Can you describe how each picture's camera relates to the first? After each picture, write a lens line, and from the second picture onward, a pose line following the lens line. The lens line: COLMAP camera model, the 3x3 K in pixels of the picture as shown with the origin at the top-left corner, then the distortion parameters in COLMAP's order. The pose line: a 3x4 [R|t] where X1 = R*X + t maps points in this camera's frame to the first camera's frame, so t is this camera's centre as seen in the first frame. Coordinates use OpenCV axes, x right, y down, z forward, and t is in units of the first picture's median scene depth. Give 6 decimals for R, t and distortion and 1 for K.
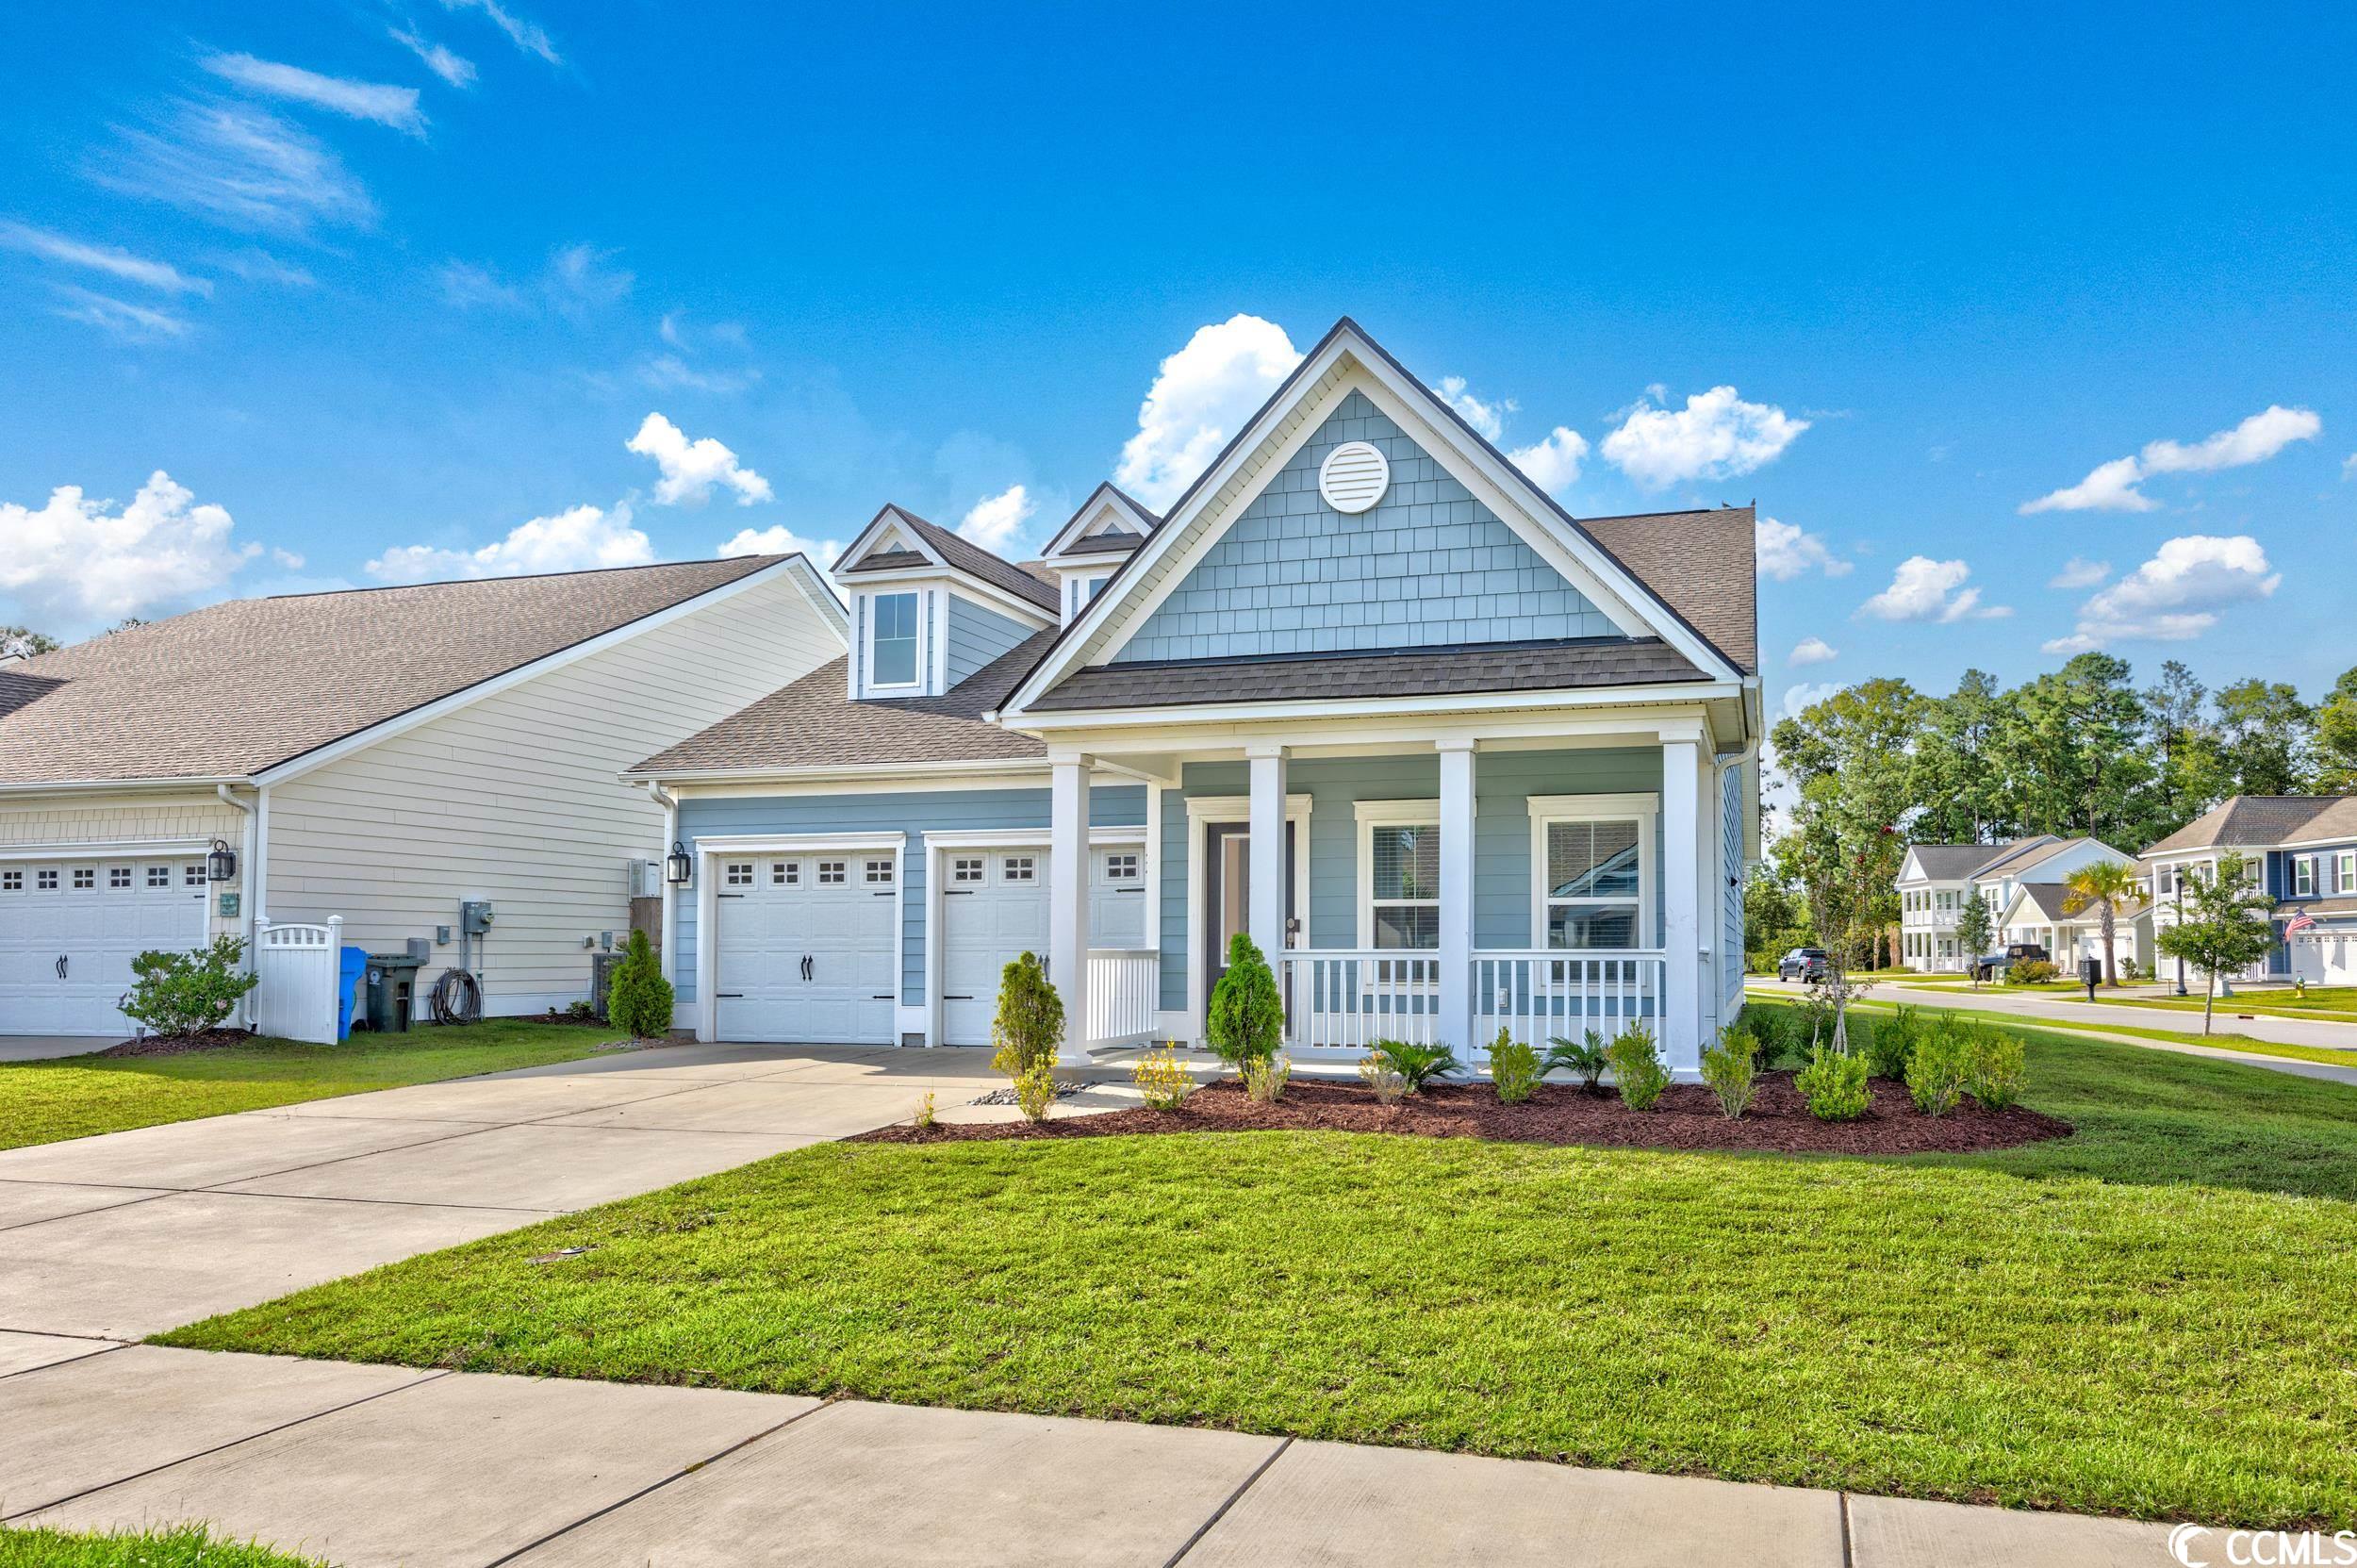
lens RADIAL K [[1769.6, 0, 1178.5], [0, 1769.6, 784.0], [0, 0, 1]] dist [-0.002243, -0.002259]
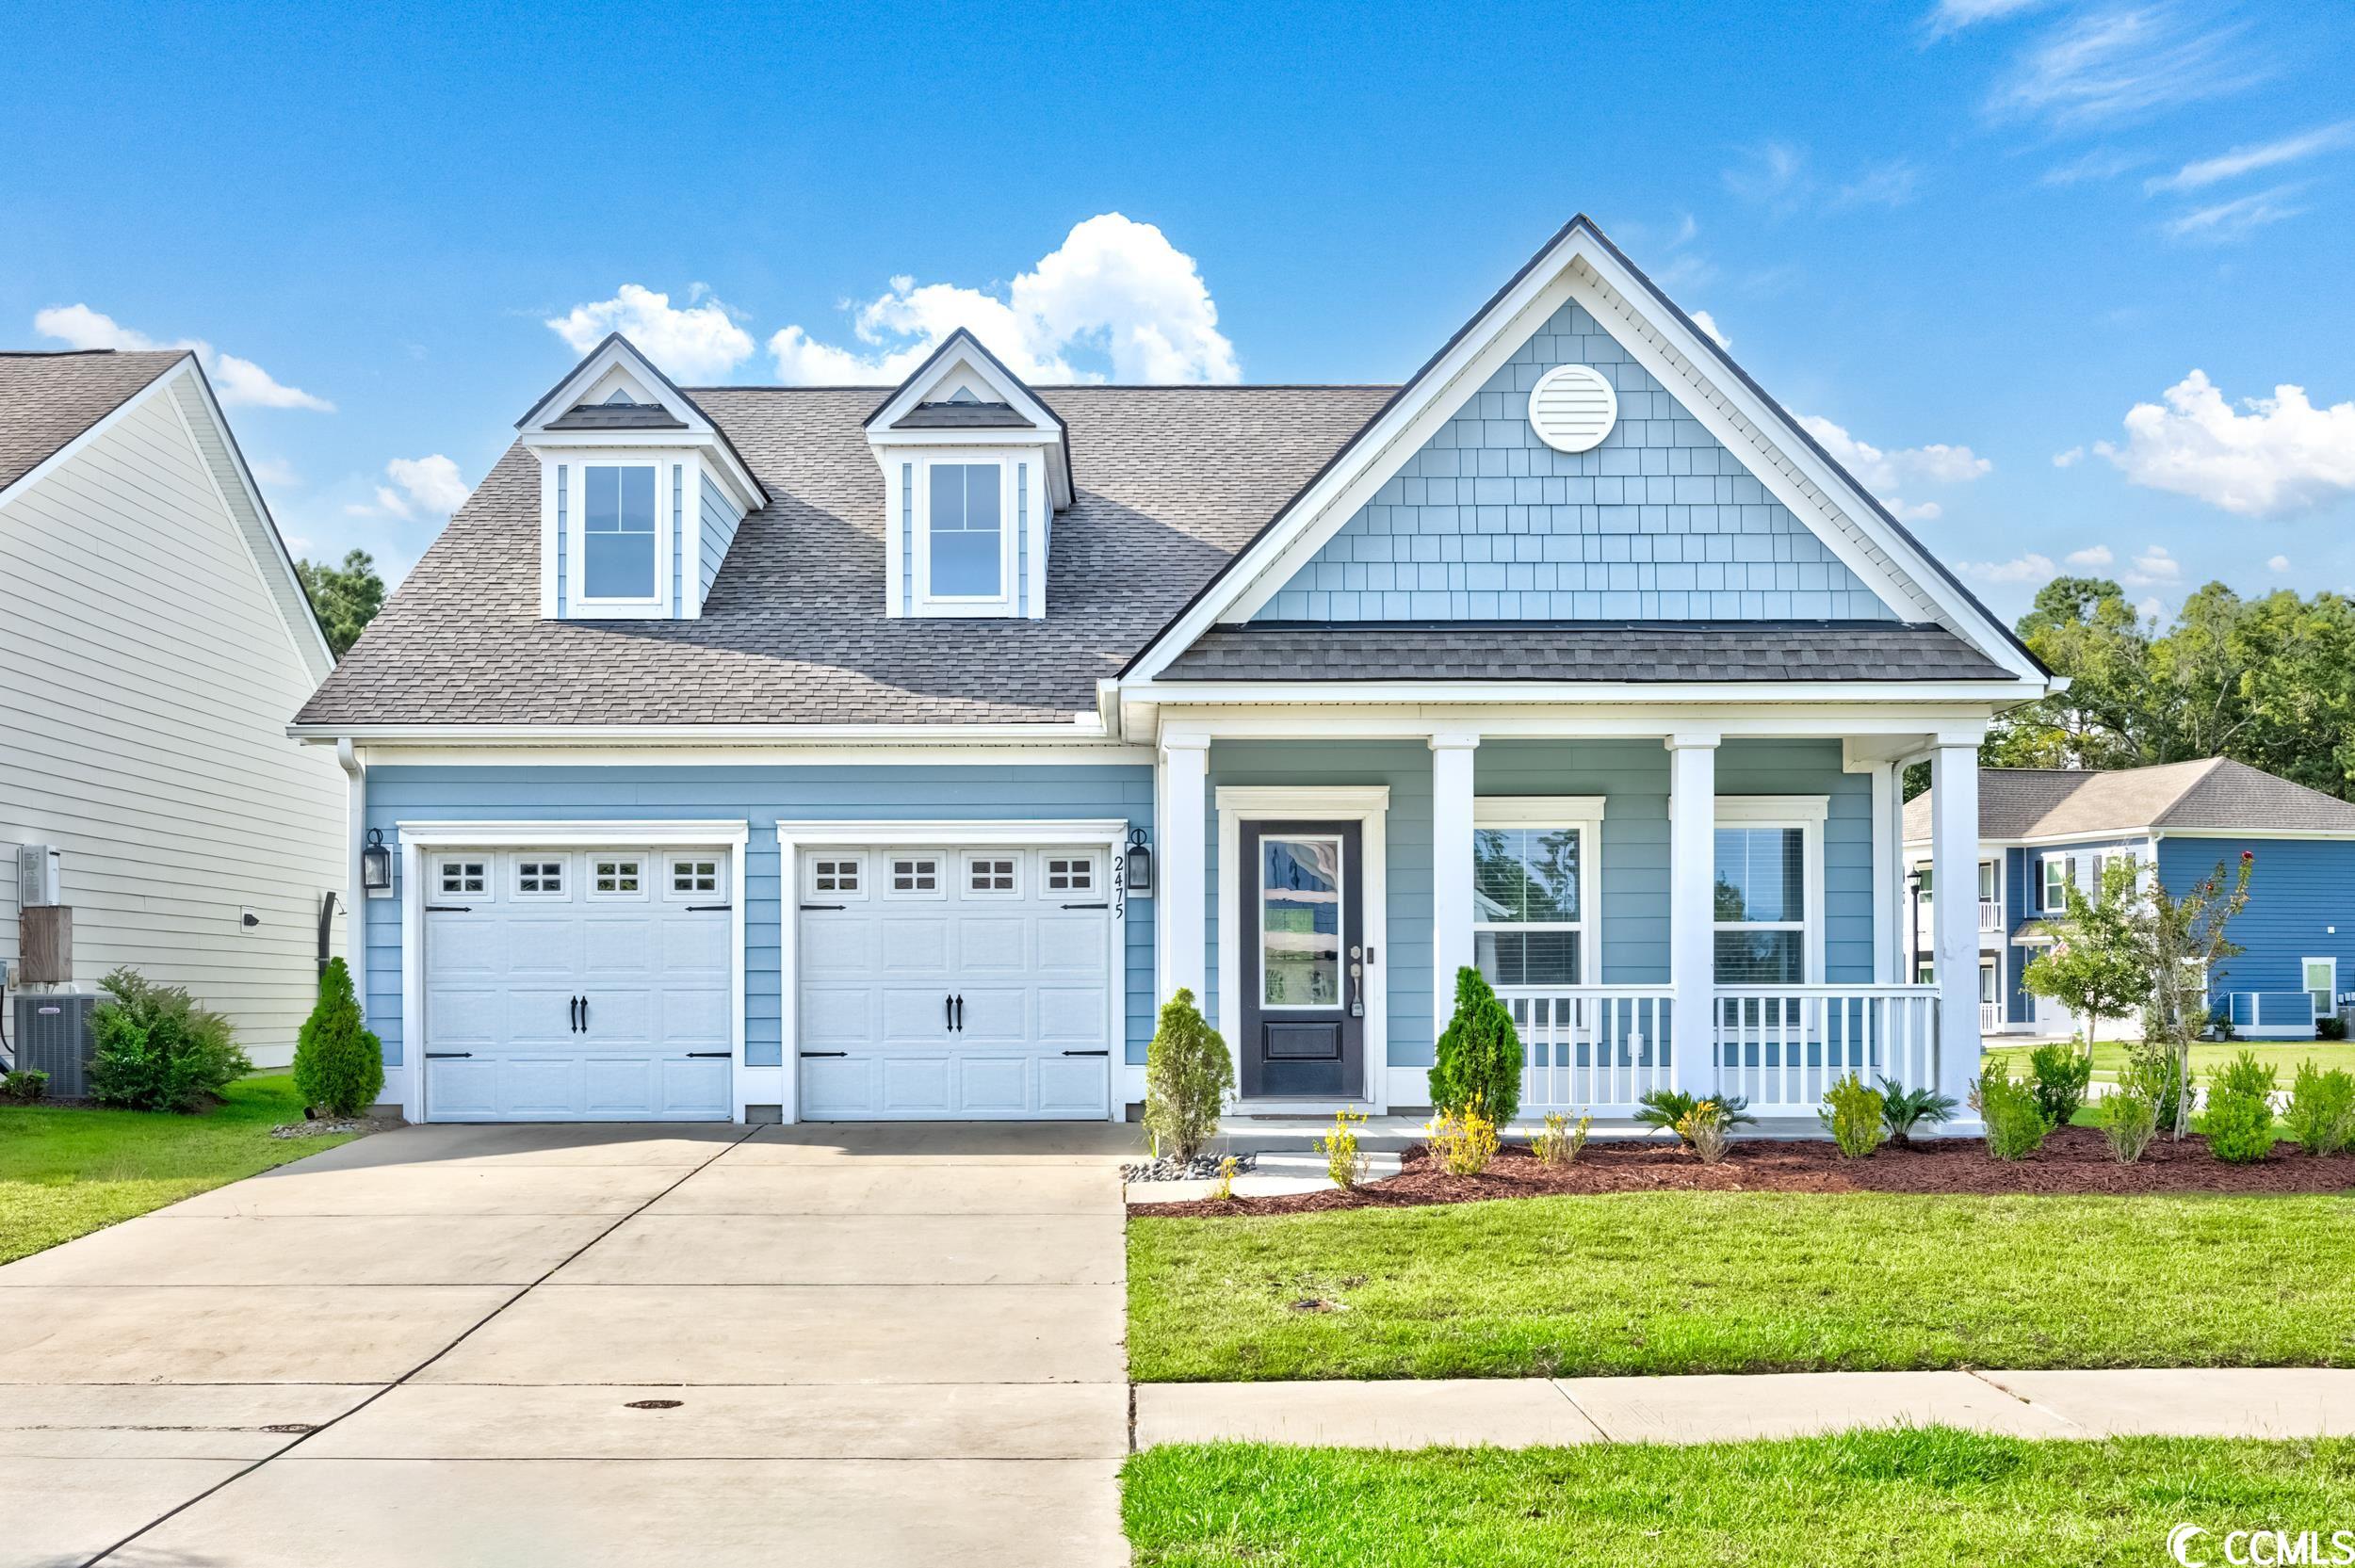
lens RADIAL K [[2996.8, 0, 1177.5], [0, 2996.8, 784.0], [0, 0, 1]] dist [0.002270, 0.043199]
pose [[0.953154, 0.019072, 0.301884, -0.445287], [-0.026445, 0.999443, 0.020355, -0.021109], [-0.301328, -0.027385, 0.953127, -0.243869]]
